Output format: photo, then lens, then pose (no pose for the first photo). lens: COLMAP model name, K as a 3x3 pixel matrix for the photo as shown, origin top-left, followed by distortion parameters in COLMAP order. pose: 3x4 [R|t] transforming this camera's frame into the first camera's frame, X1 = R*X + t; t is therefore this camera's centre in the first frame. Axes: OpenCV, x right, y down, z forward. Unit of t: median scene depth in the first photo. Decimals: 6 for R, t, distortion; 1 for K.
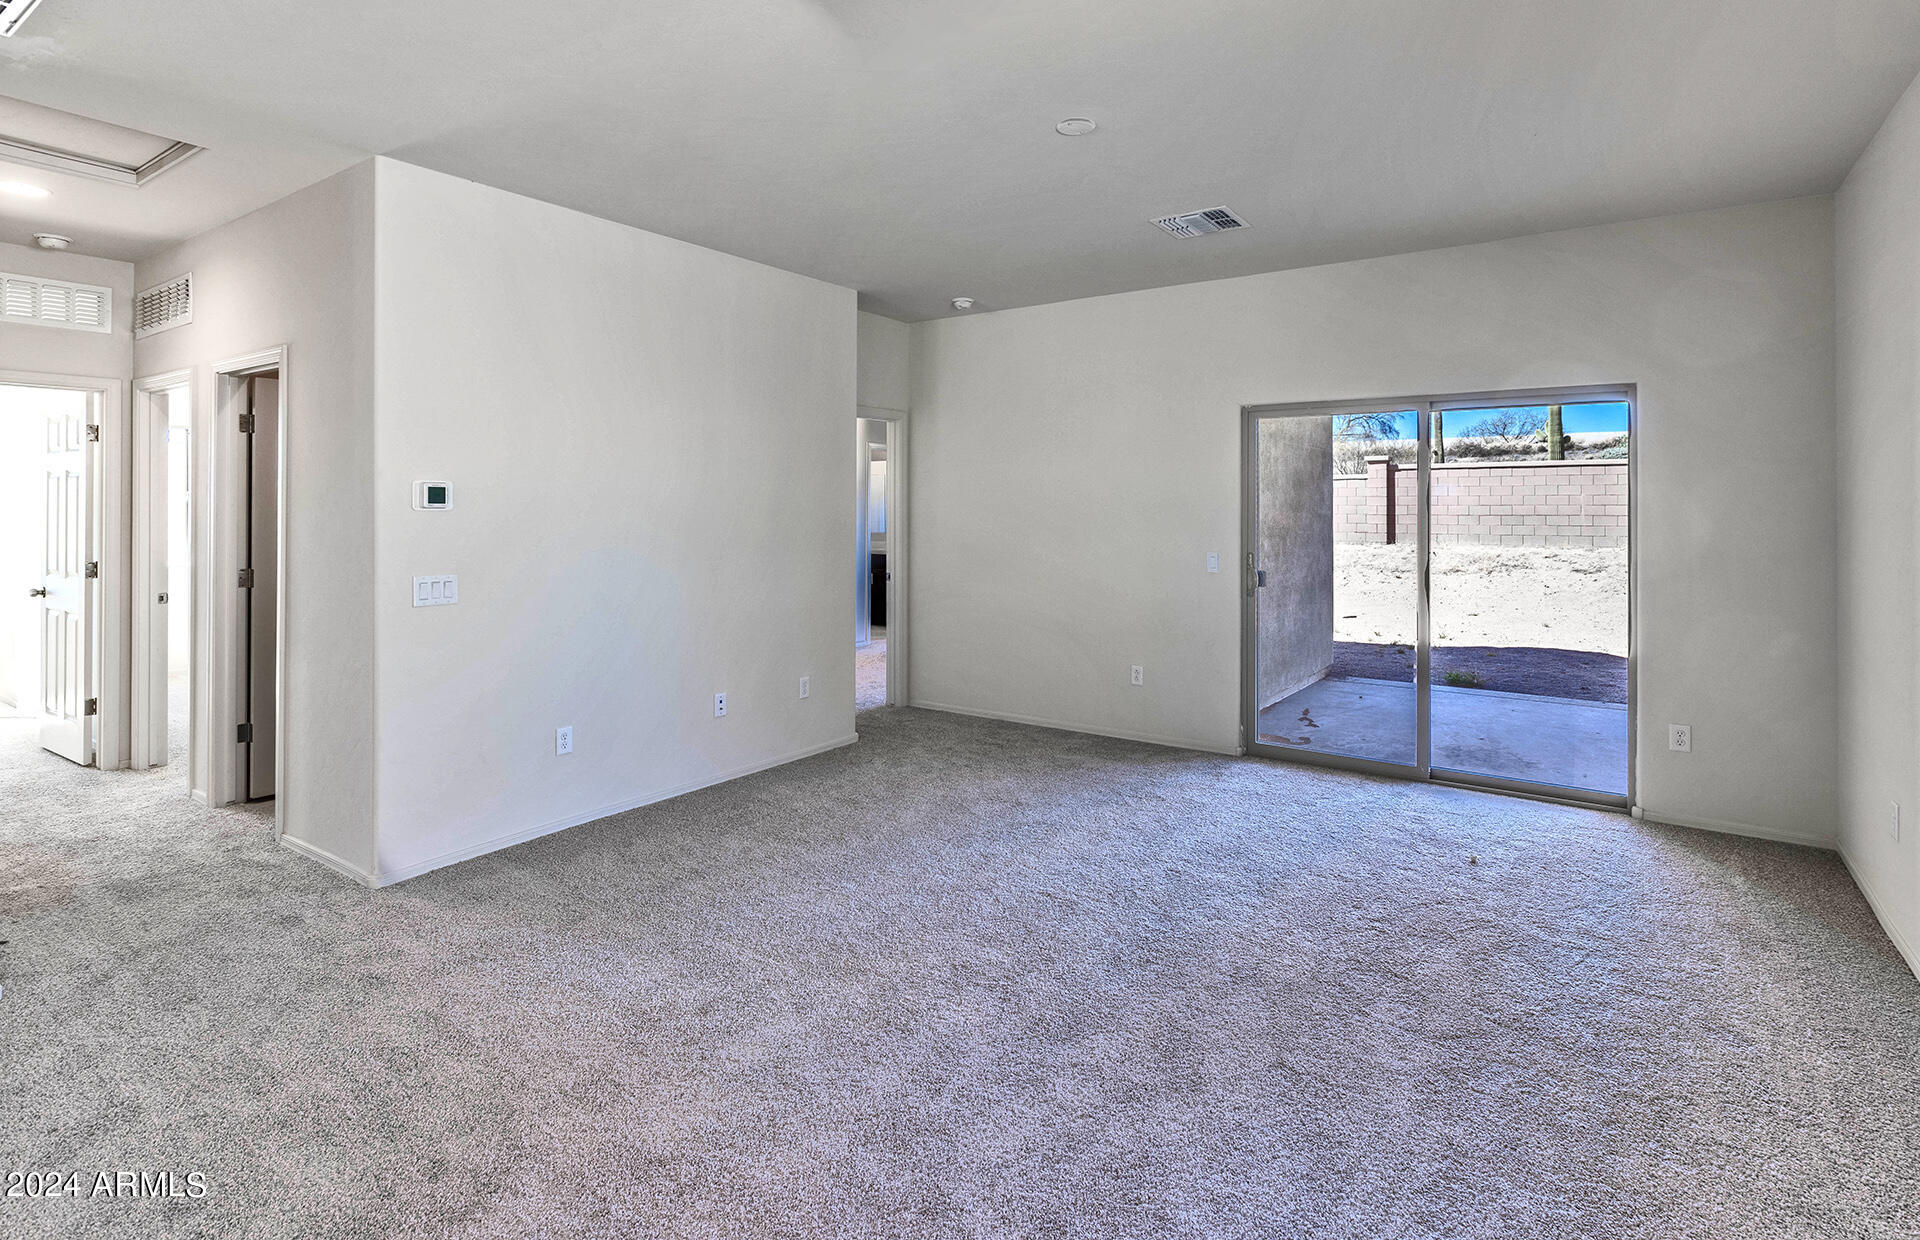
lens RADIAL K [[927.3, 0, 970.1], [0, 927.3, 512.3], [0, 0, 1]] dist [0.000918, 0.000144]
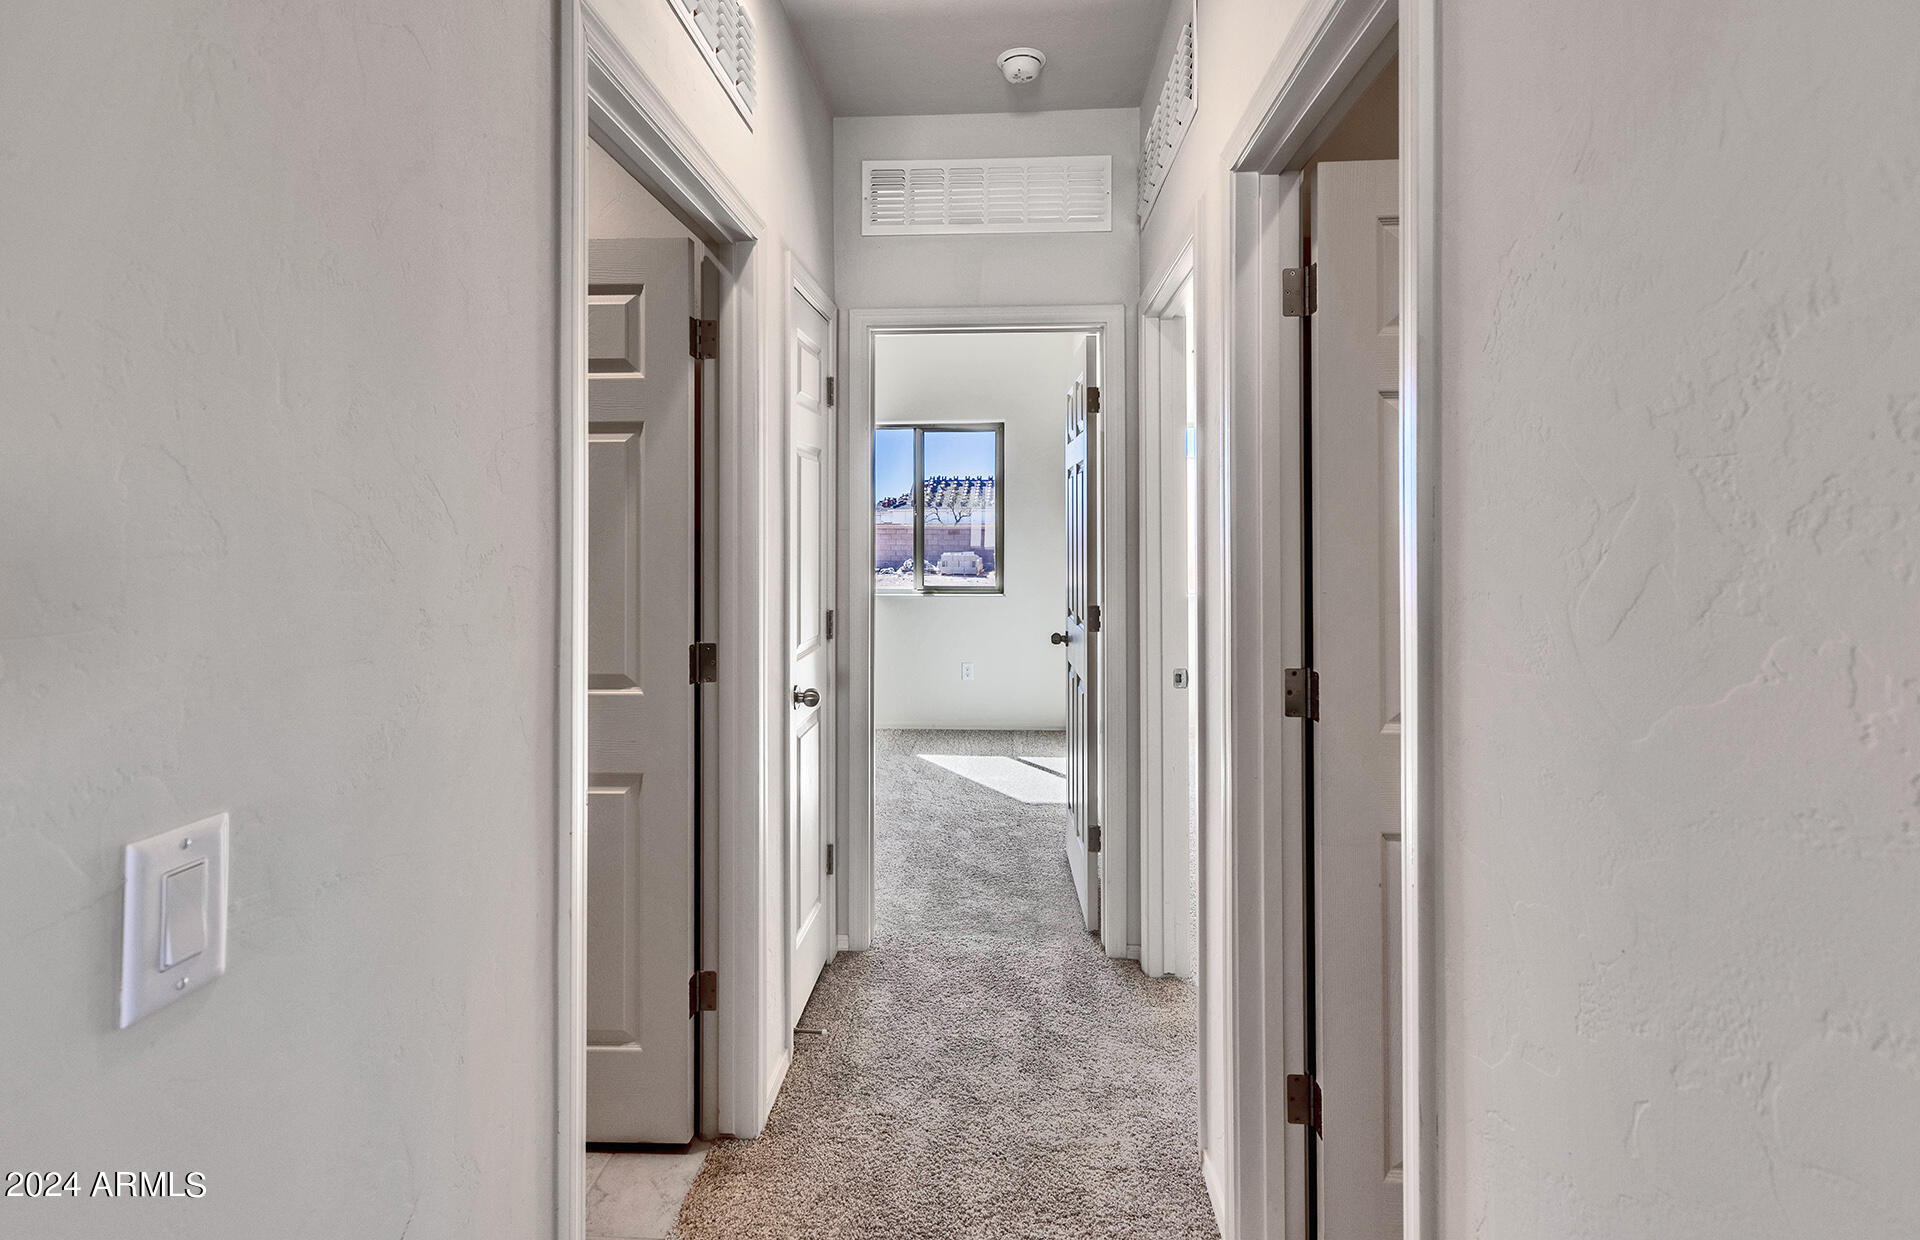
lens RADIAL K [[927.3, 0, 970.1], [0, 927.3, 512.3], [0, 0, 1]] dist [0.000918, 0.000144]
pose [[0.534441, -0.015986, -0.845055, -0.472301], [0.004161, 0.999859, -0.016283, 0.000284], [0.845196, 0.005186, 0.534432, 0.606956]]
